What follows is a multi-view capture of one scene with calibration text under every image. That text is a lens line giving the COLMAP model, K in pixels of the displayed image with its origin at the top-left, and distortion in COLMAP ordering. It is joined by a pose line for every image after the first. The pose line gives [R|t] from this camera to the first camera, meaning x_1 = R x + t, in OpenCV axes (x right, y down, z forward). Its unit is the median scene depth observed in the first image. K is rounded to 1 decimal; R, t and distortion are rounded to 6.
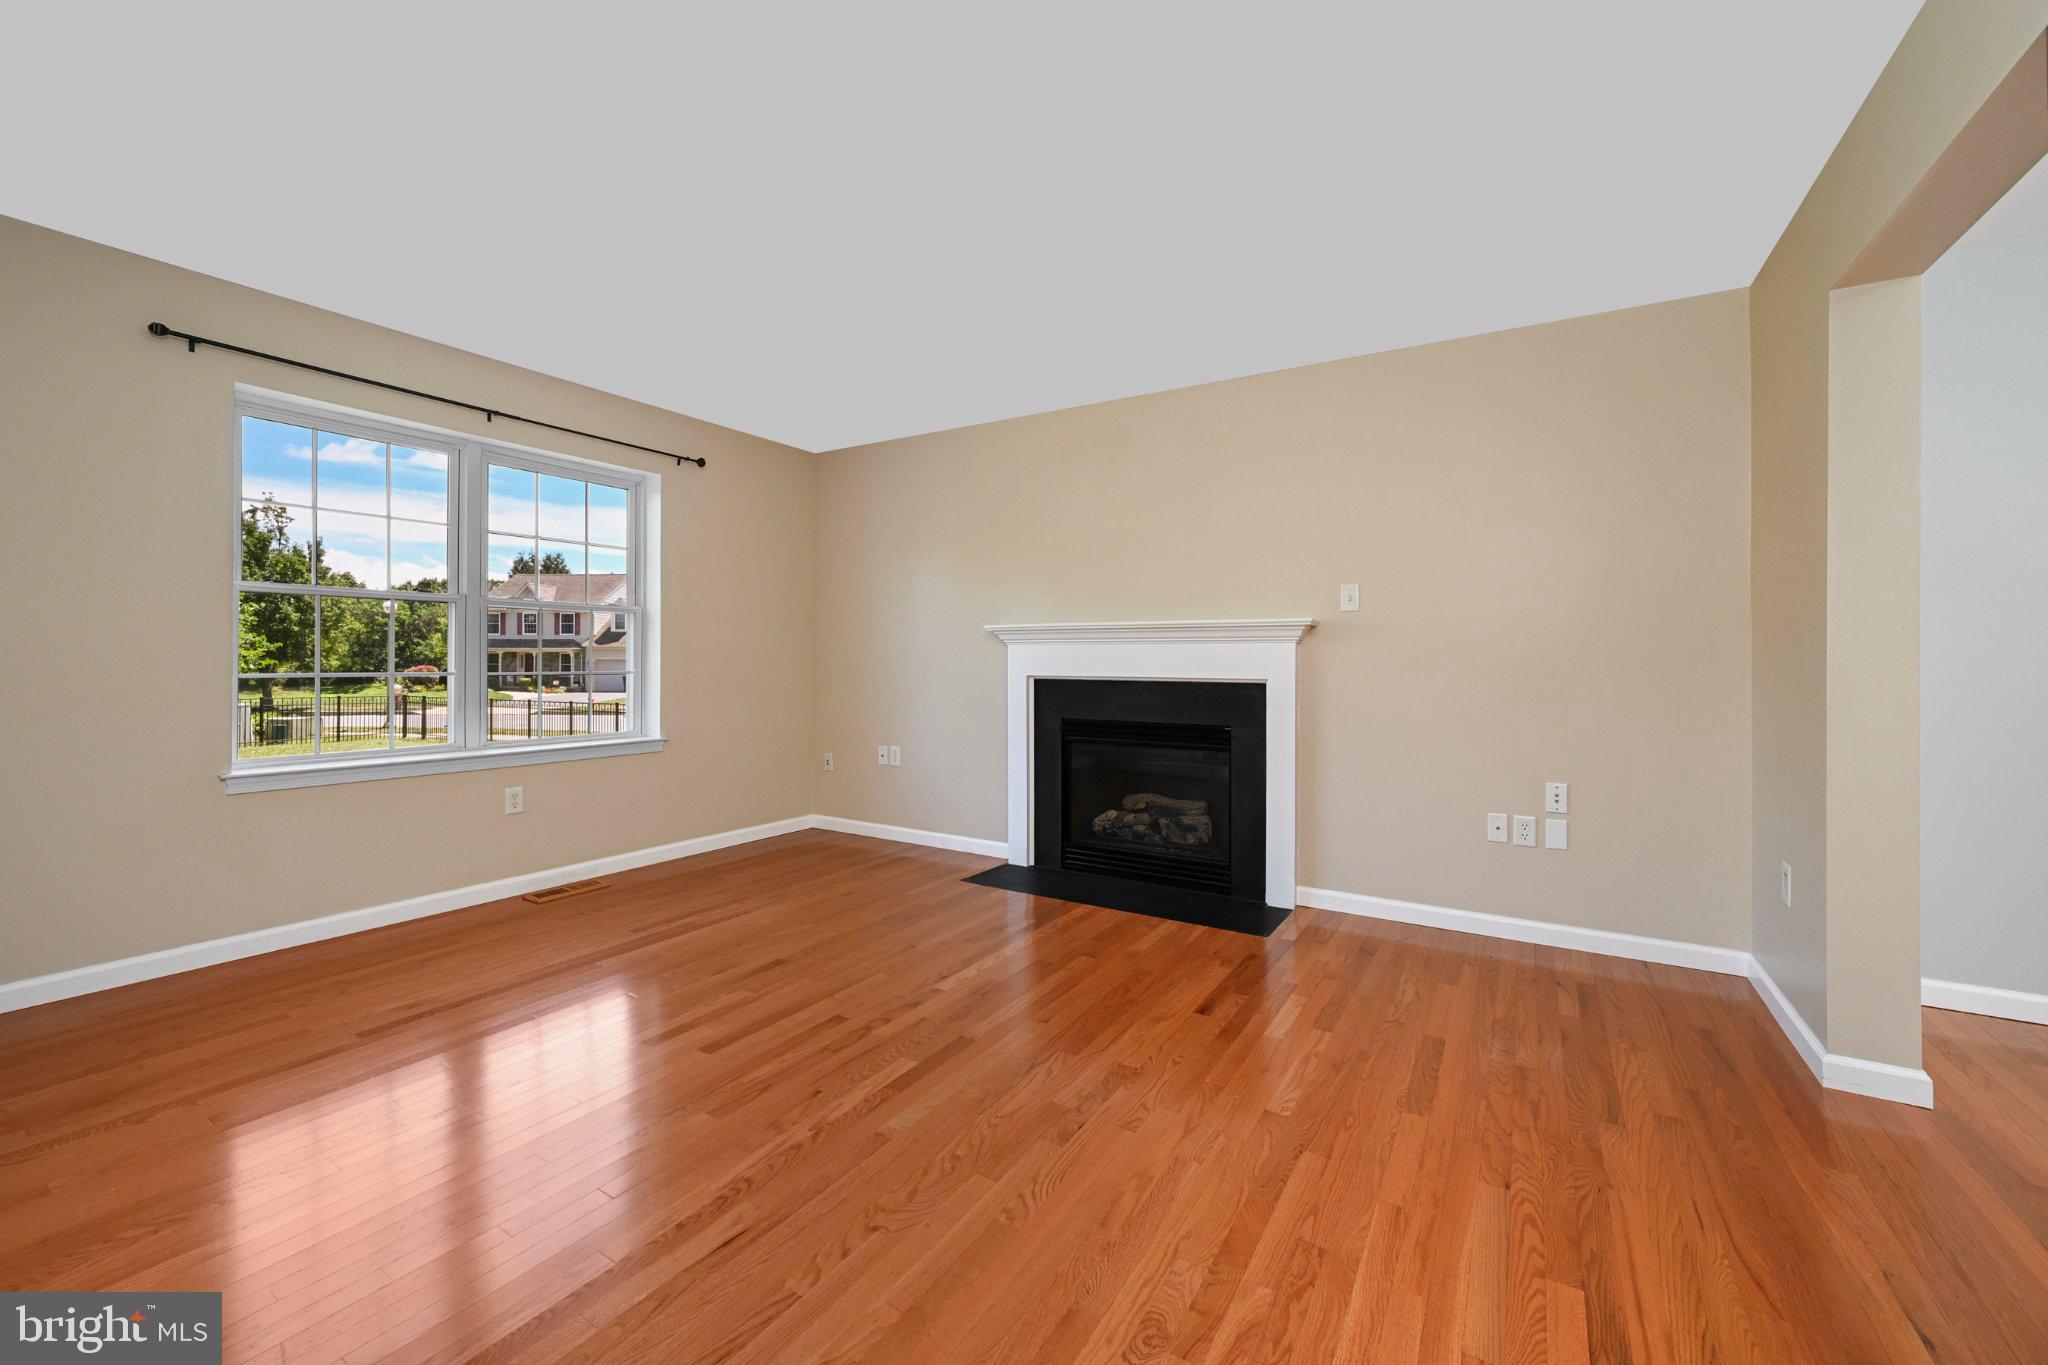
lens RADIAL K [[805.8, 0, 1026.7], [0, 805.8, 666.3], [0, 0, 1]] dist [0.001754, 0.000060]
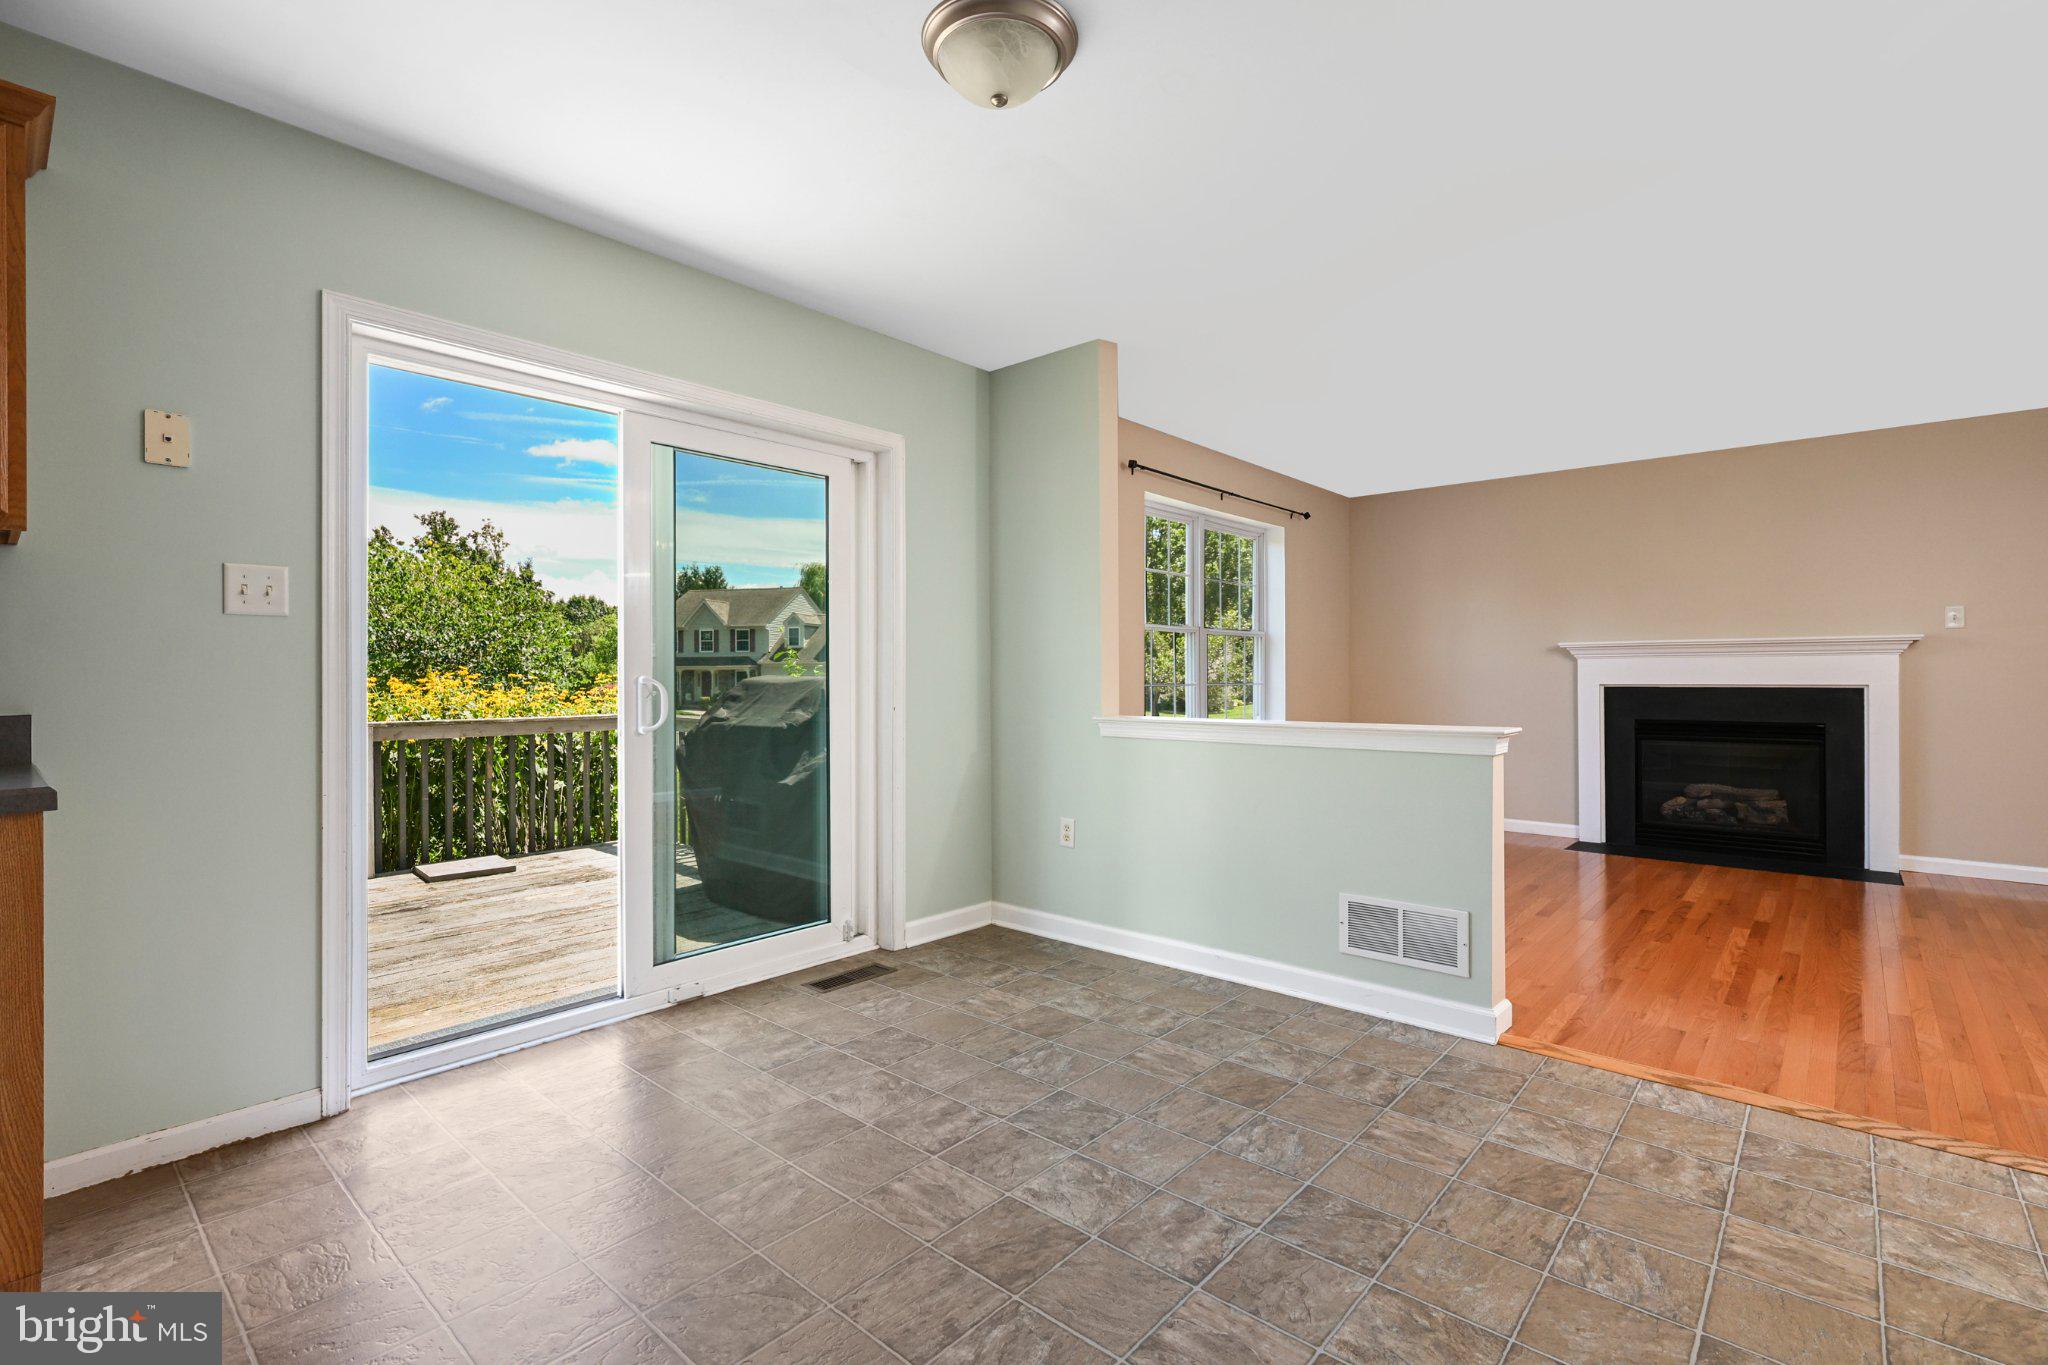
lens RADIAL K [[932.7, 0, 1023.3], [0, 932.7, 676.7], [0, 0, 1]] dist [-0.008470, -0.000291]
pose [[0.986597, -0.009466, -0.162900, -0.603915], [0.008629, 0.999946, -0.005841, 0.001124], [0.162947, 0.004357, 0.986625, -0.490949]]
